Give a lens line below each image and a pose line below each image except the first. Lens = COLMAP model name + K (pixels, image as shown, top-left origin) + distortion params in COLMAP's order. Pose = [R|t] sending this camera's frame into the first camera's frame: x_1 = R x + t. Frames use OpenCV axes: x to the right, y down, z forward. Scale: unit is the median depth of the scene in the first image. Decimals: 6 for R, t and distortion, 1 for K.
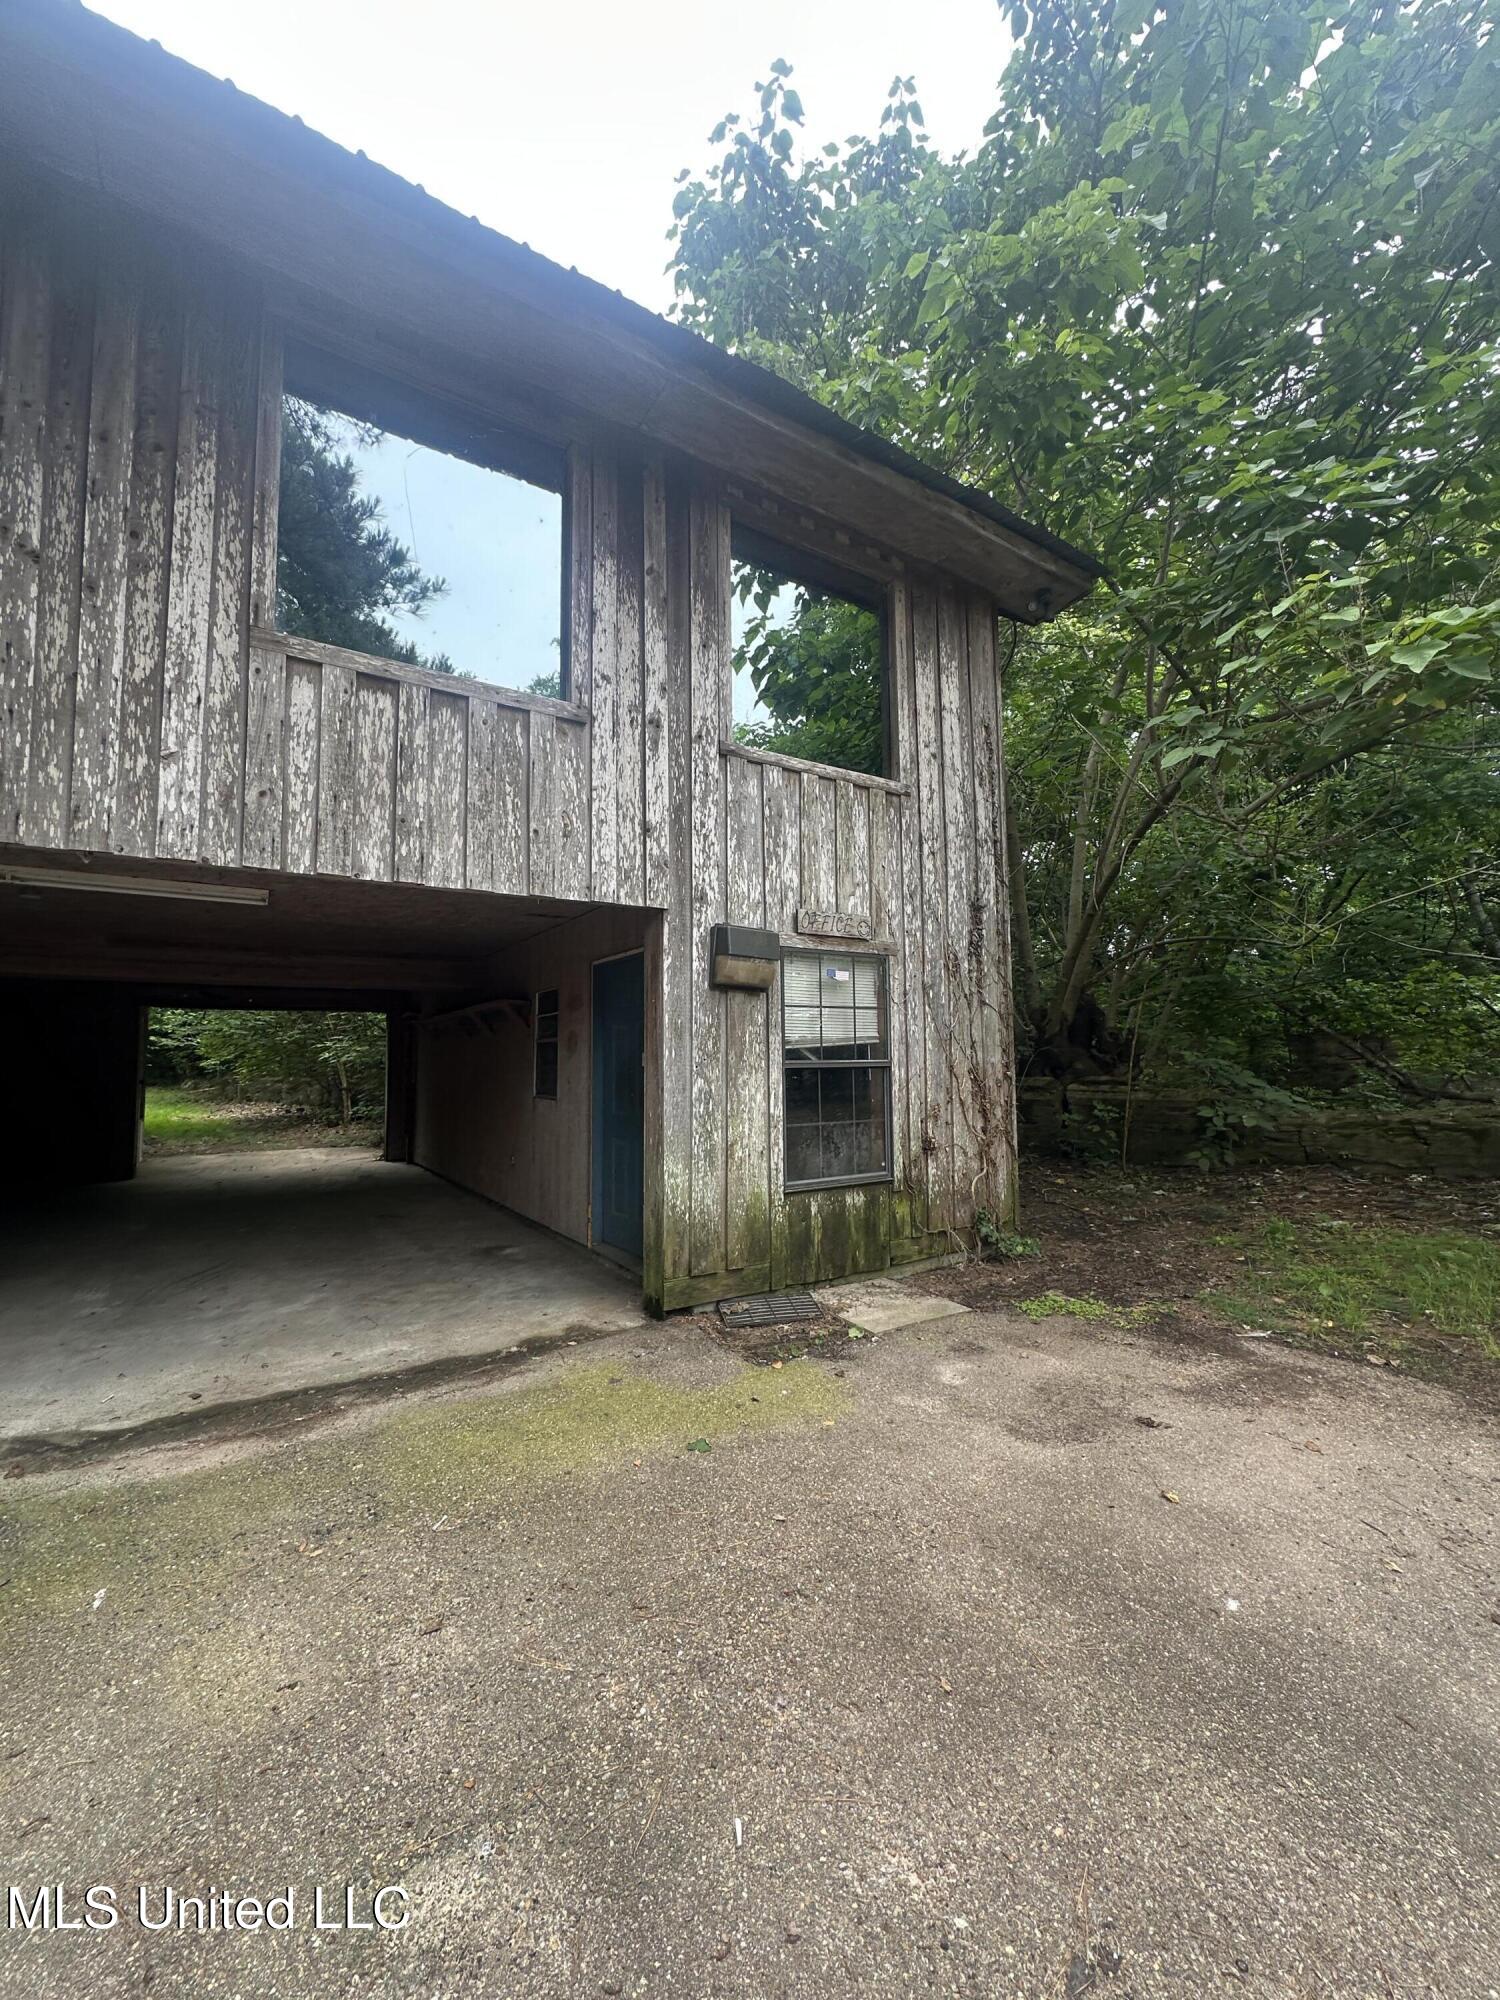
lens RADIAL K [[803.3, 0, 745.7], [0, 803.3, 997.0], [0, 0, 1]] dist [-0.002373, 0.000073]
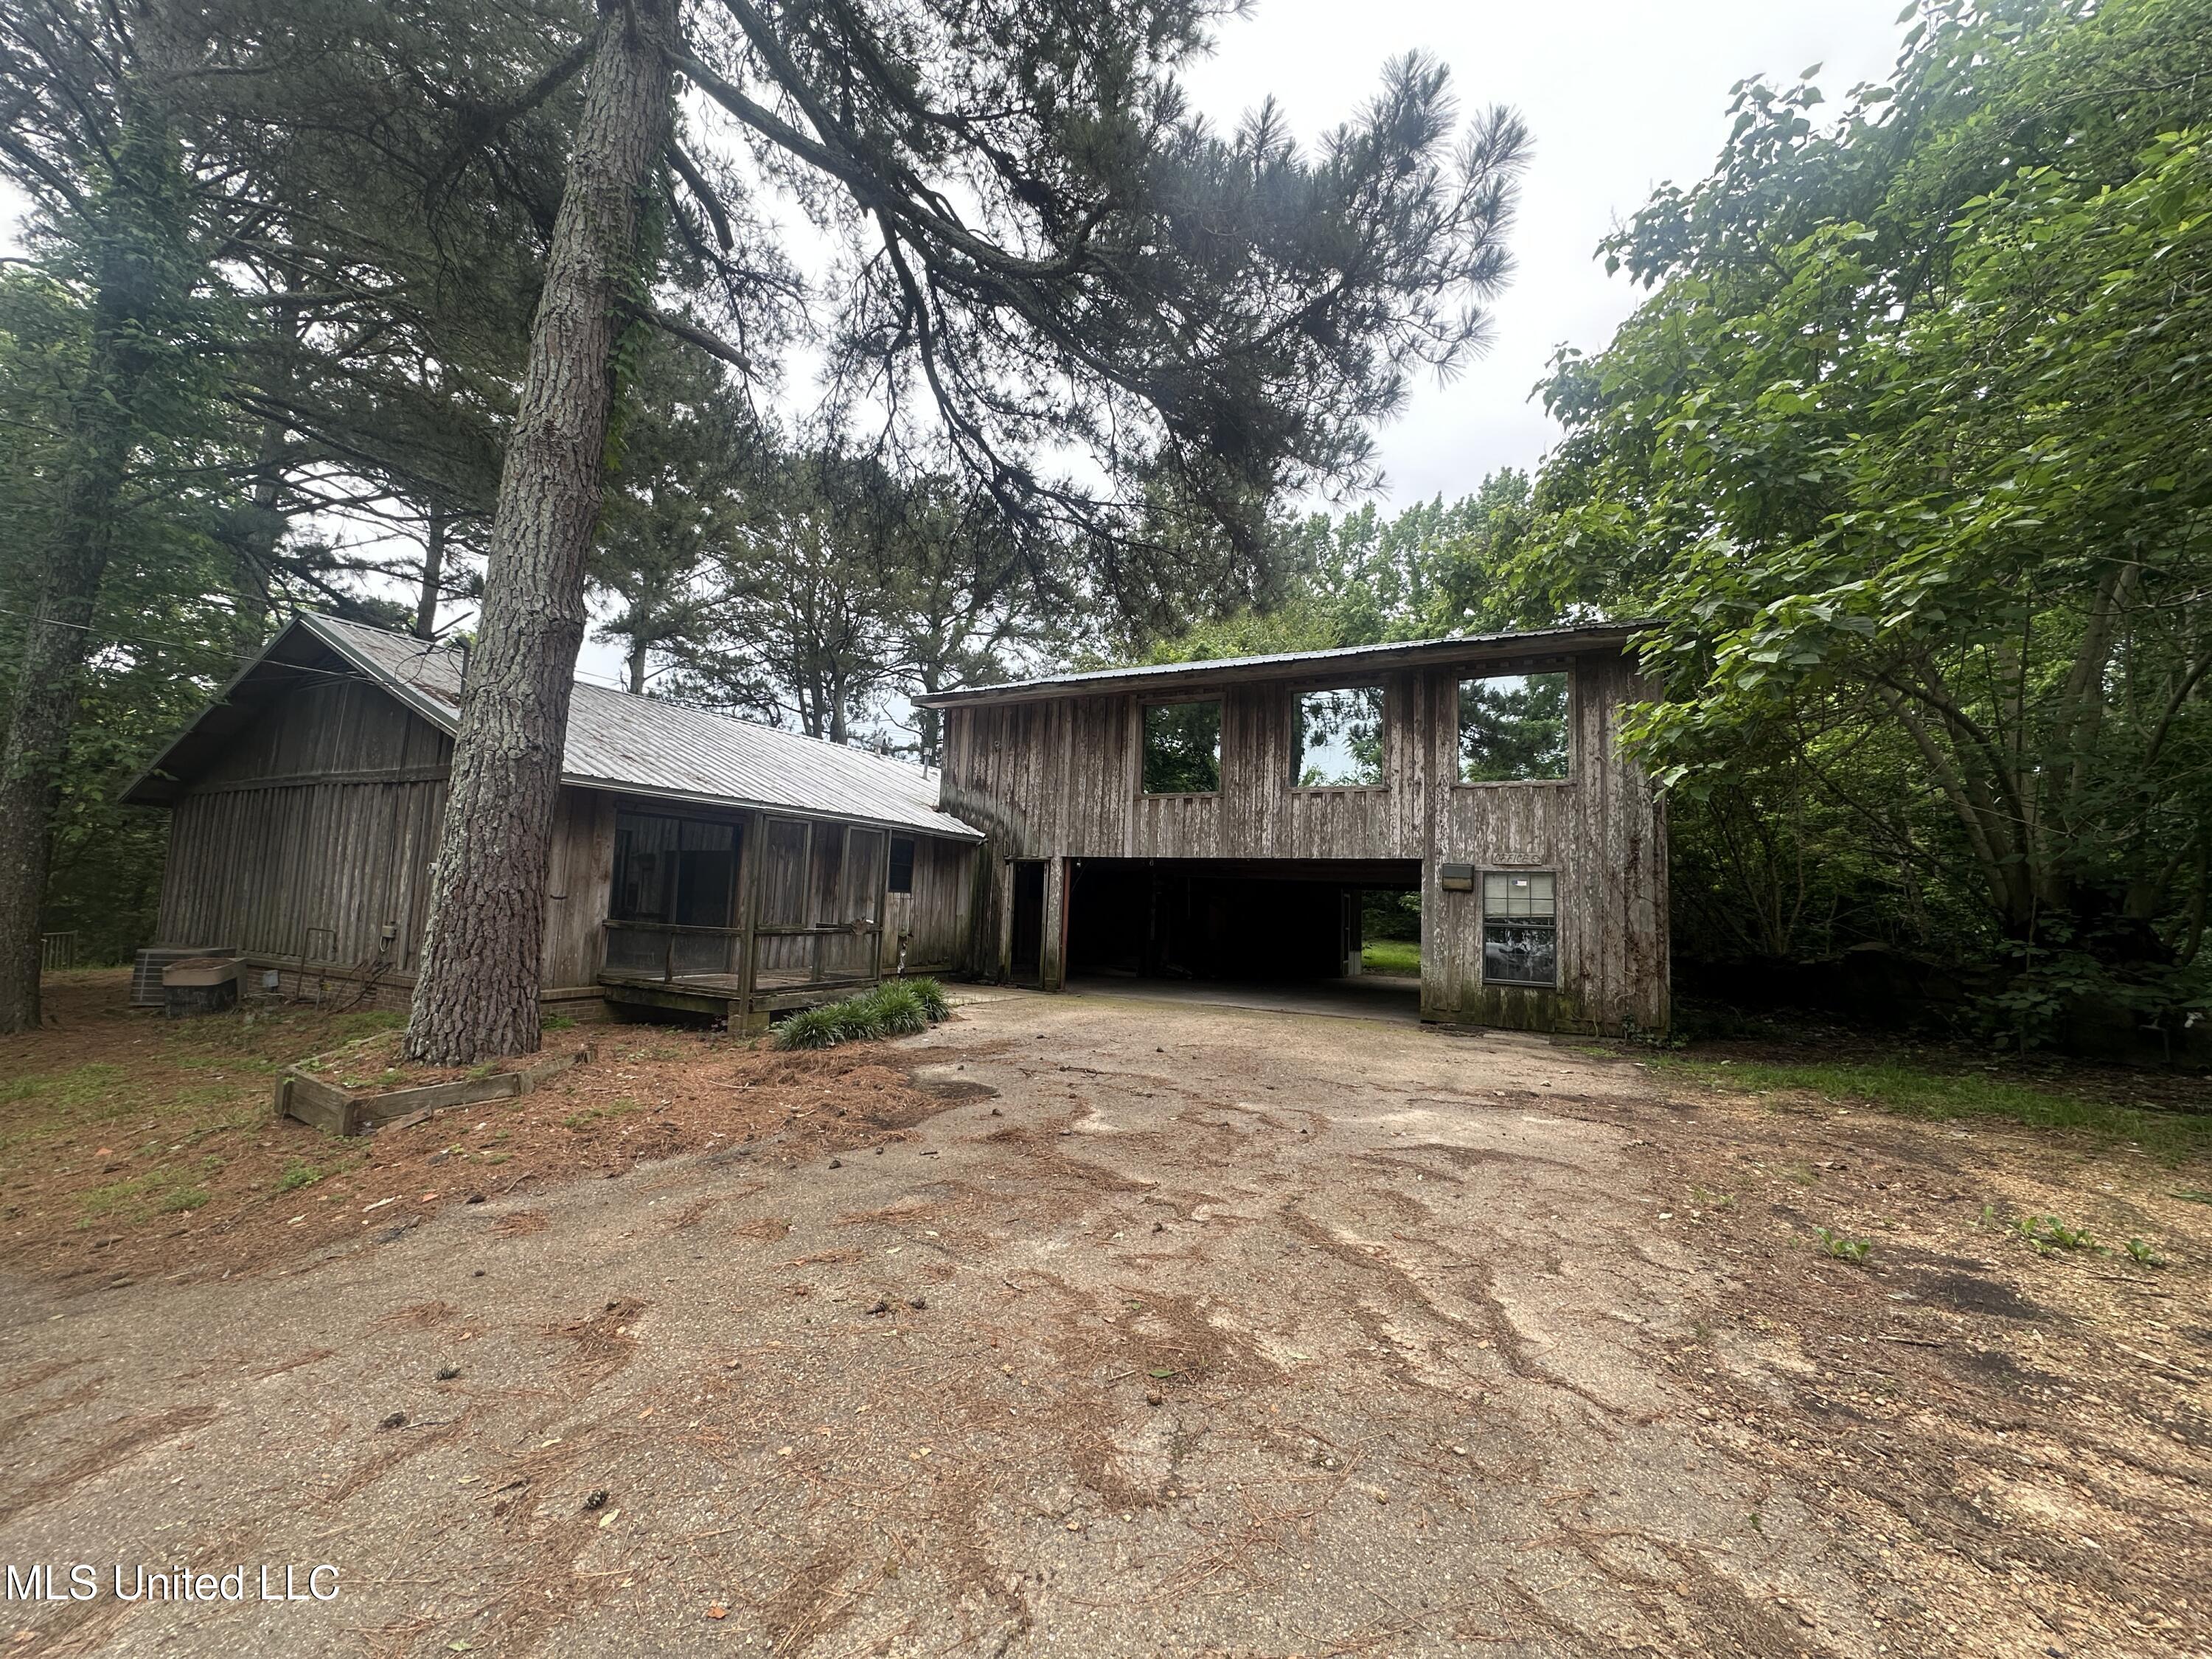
lens RADIAL K [[888.4, 0, 1108.2], [0, 888.4, 830.9], [0, 0, 1]] dist [-0.002373, 0.000073]
pose [[0.479854, -0.056500, -0.875527, 1.656620], [0.015746, 0.998318, -0.055794, -0.052094], [0.877207, 0.012987, 0.479937, -1.049156]]
